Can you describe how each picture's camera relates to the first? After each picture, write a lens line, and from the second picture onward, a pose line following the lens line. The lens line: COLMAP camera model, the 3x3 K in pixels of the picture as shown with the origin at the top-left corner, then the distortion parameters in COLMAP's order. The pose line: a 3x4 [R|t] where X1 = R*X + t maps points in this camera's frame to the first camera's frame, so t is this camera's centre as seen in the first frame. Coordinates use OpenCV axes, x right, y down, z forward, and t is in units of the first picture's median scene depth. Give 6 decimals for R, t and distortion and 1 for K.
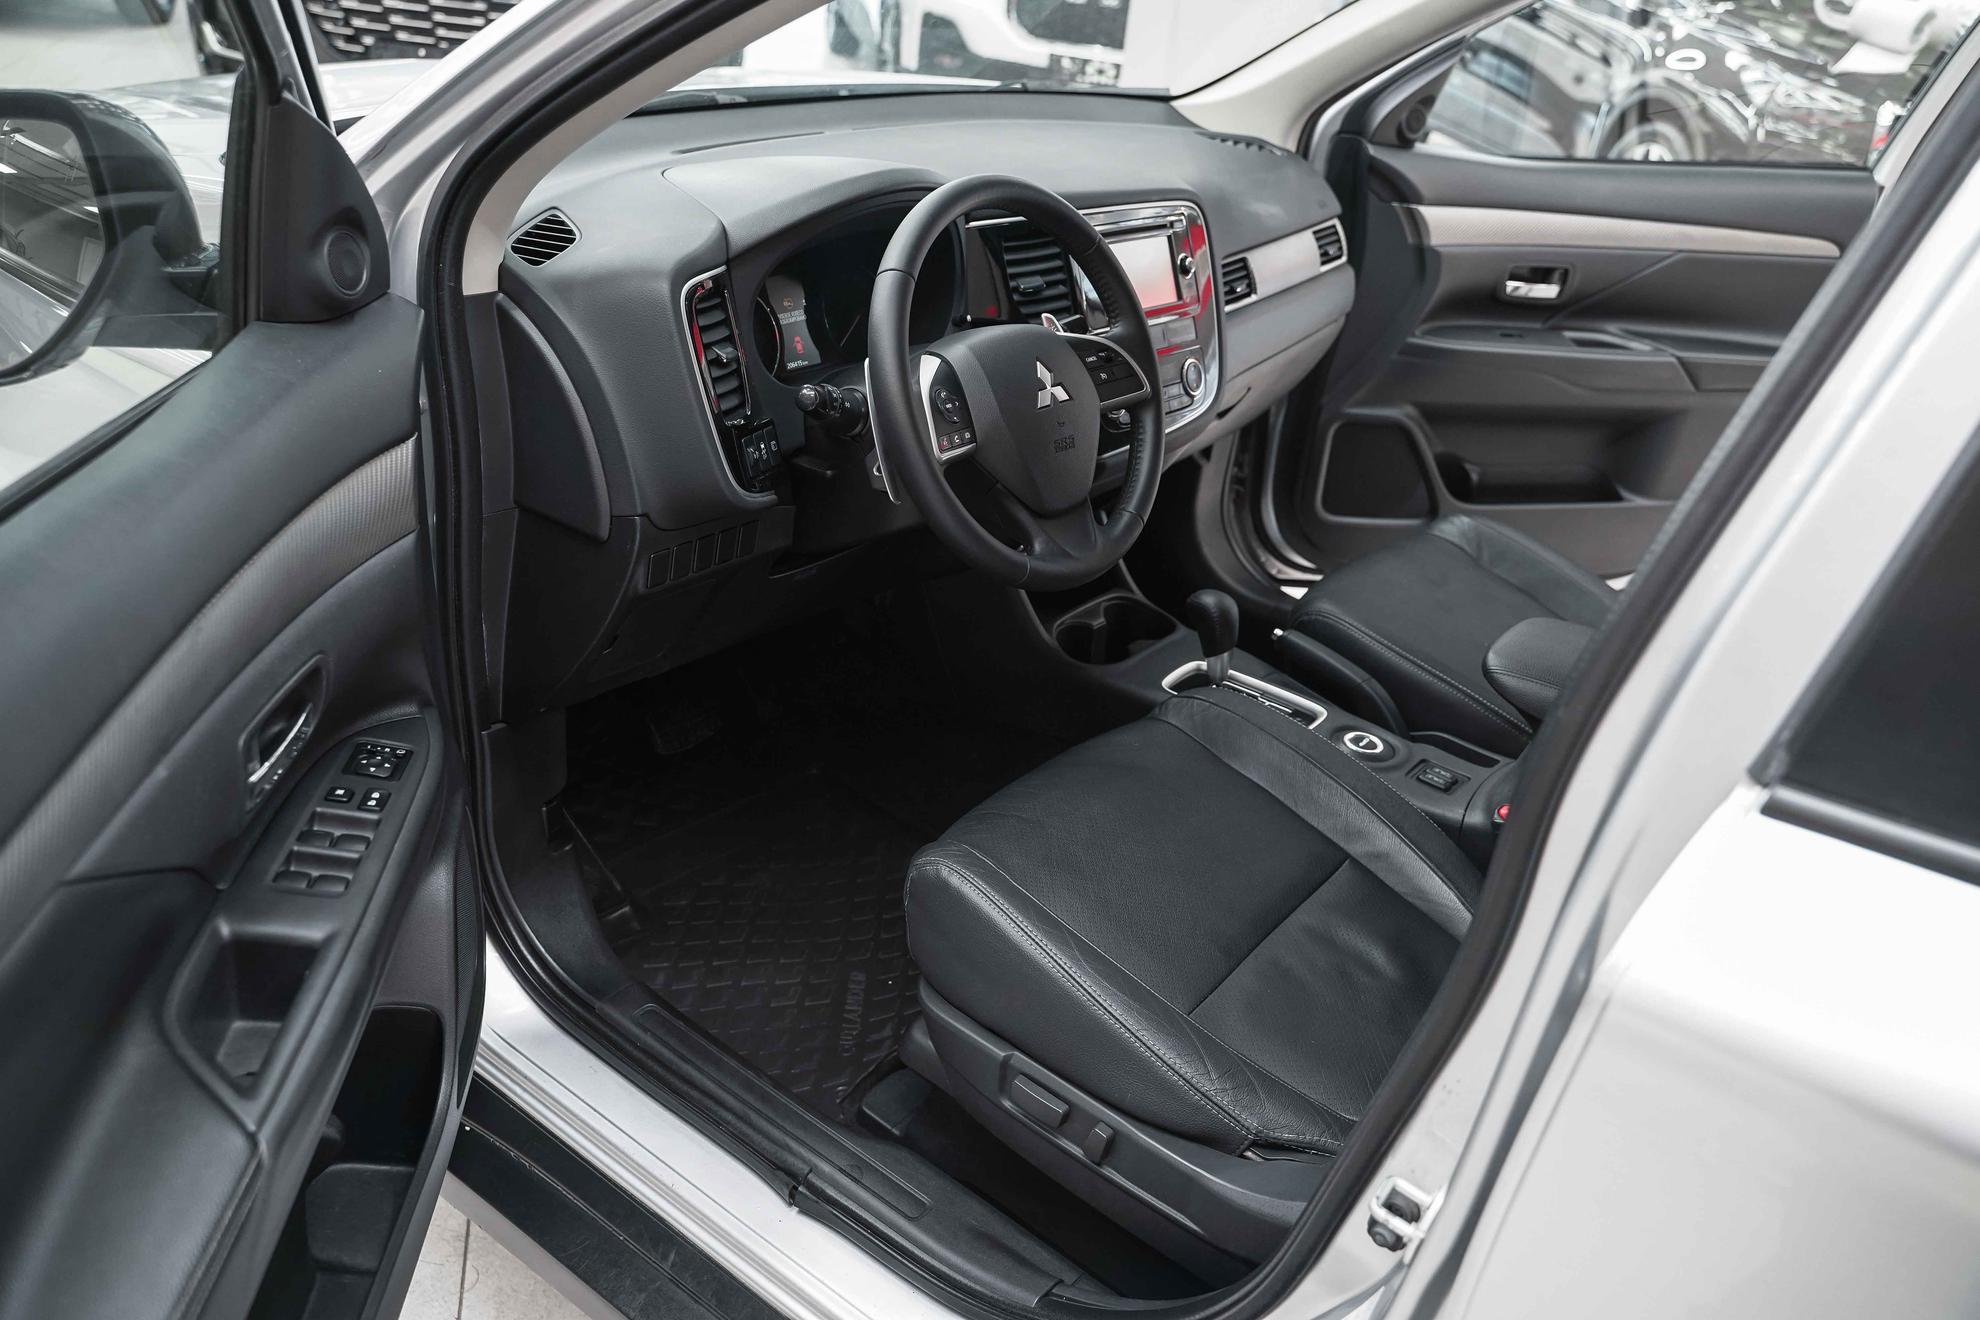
lens RADIAL K [[1630.7, 0, 973.4], [0, 1630.7, 651.6], [0, 0, 1]] dist [-0.030762, 0.010980]
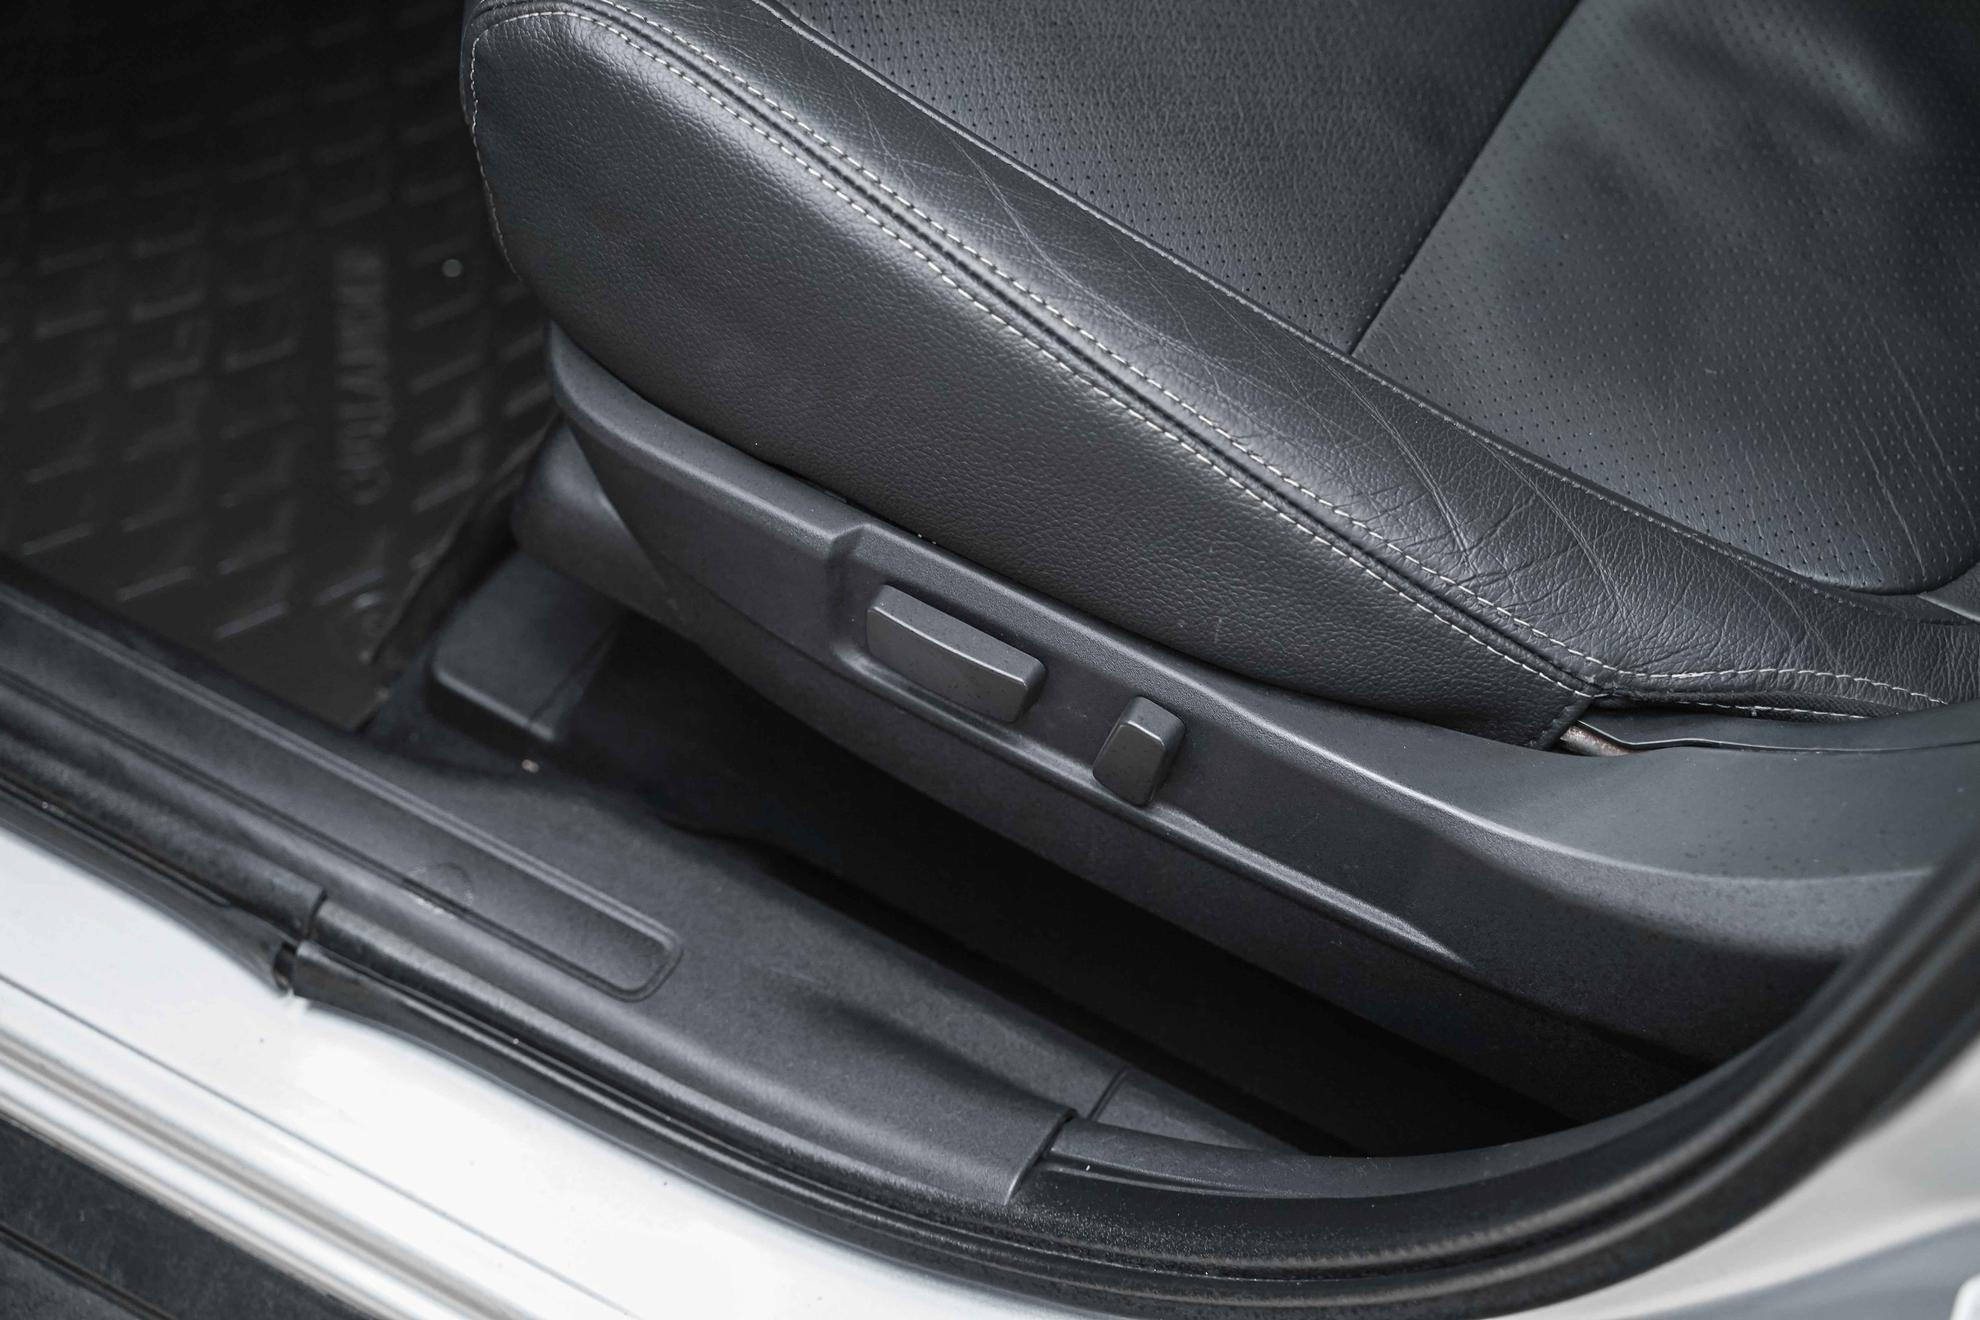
lens RADIAL K [[3502.0, 0, 977.9], [0, 3502.0, 670.4], [0, 0, 1]] dist [0.028612, 0.000000]
pose [[0.986444, -0.144158, 0.078404, -0.012522], [0.103282, 0.916688, 0.386027, -0.005939], [-0.127521, -0.372696, 0.919150, 0.304953]]
